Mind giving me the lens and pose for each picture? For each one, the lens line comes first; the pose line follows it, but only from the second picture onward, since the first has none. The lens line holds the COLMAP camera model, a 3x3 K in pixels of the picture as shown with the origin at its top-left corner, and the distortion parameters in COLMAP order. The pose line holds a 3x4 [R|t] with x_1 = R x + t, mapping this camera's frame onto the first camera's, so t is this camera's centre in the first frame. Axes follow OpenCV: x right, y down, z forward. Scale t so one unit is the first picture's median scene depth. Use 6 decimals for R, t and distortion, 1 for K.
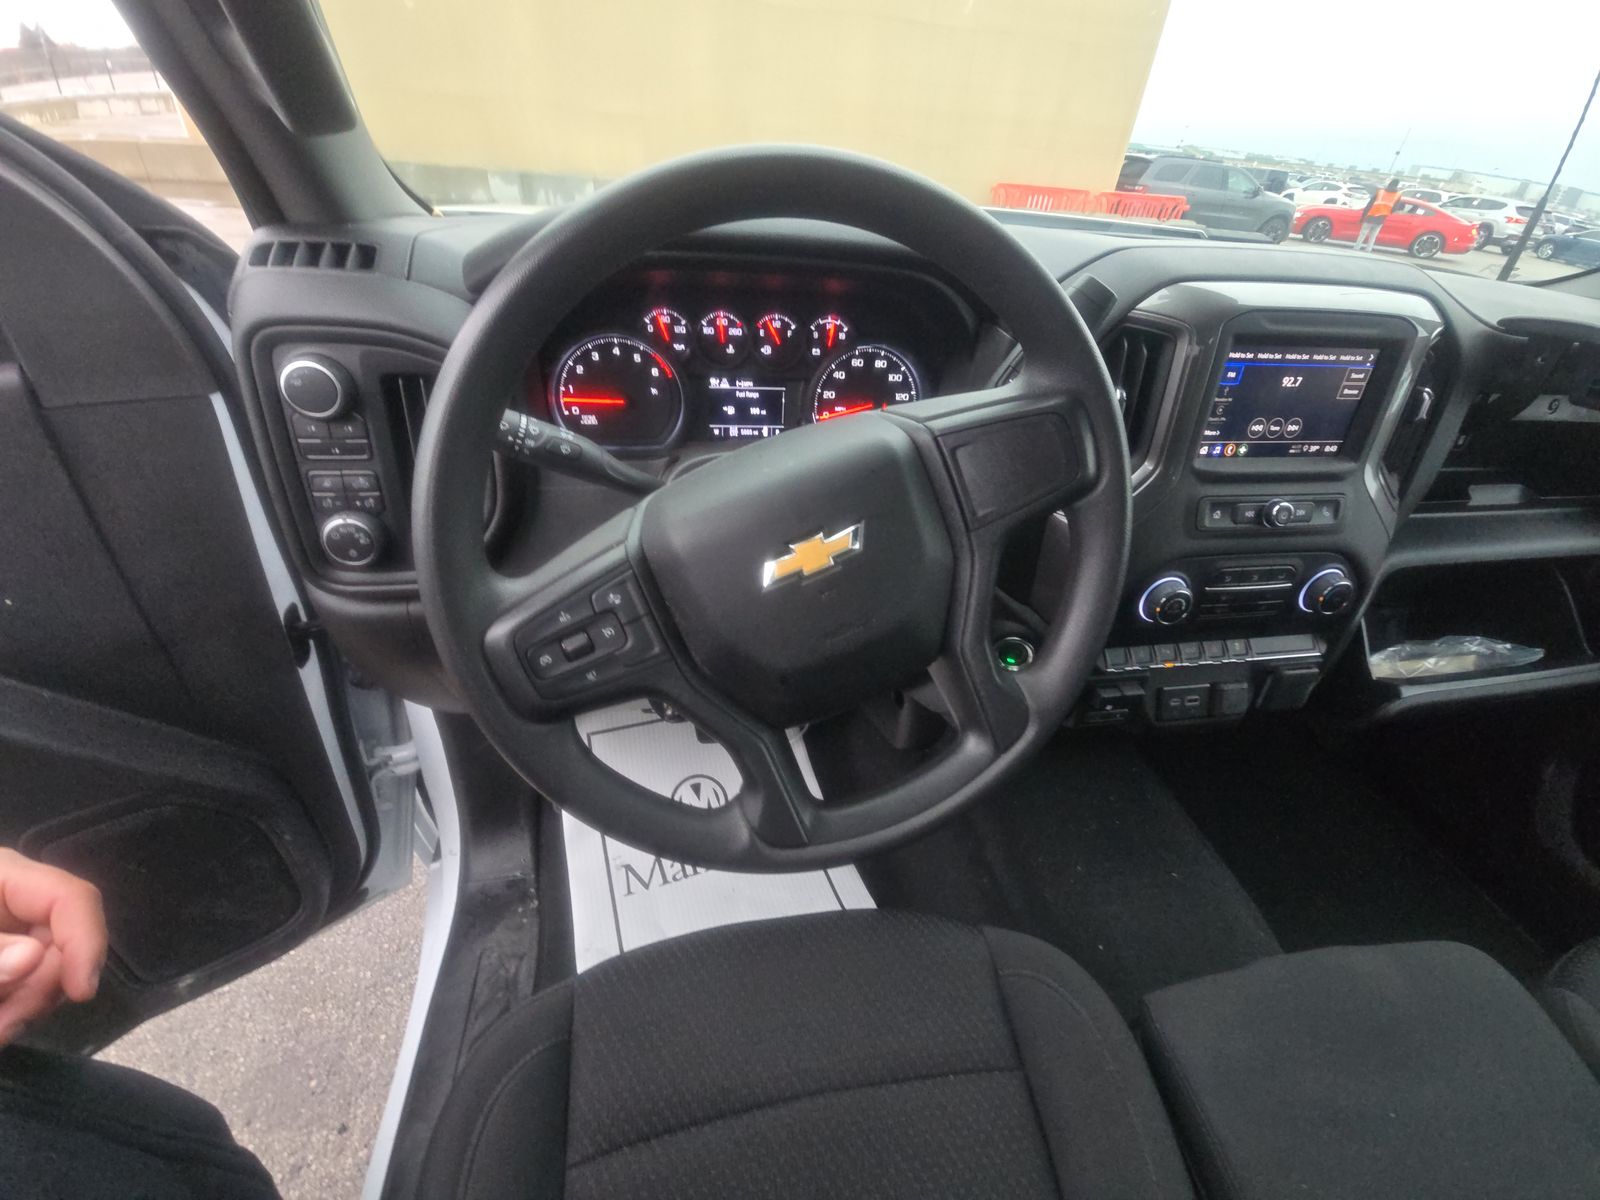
lens RADIAL K [[643.6, 0, 799.1], [0, 643.6, 592.5], [0, 0, 1]] dist [-0.006827, -0.002575]
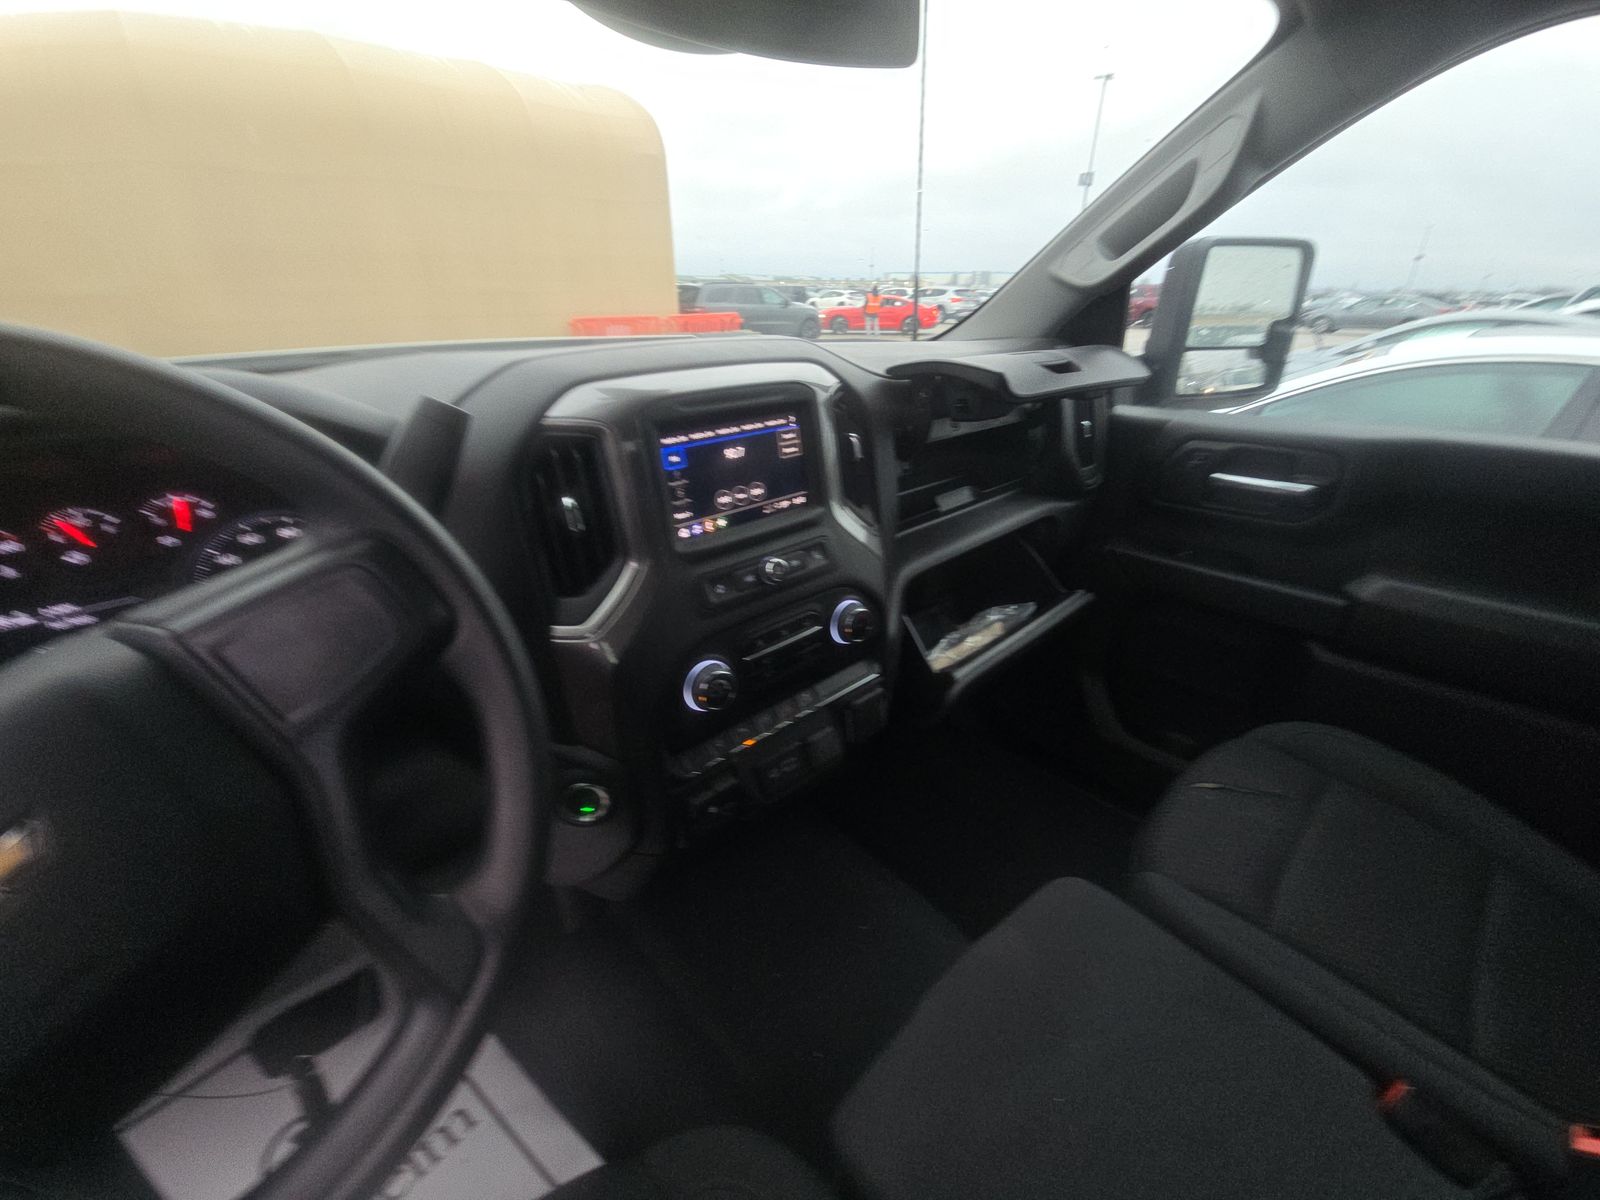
lens RADIAL K [[643.6, 0, 805.1], [0, 643.6, 592.9], [0, 0, 1]] dist [-0.006827, -0.002575]
pose [[0.844121, -0.292704, 0.449205, 0.276455], [0.361981, 0.929183, -0.074754, 0.006175], [-0.395513, 0.225705, 0.890296, 0.051307]]
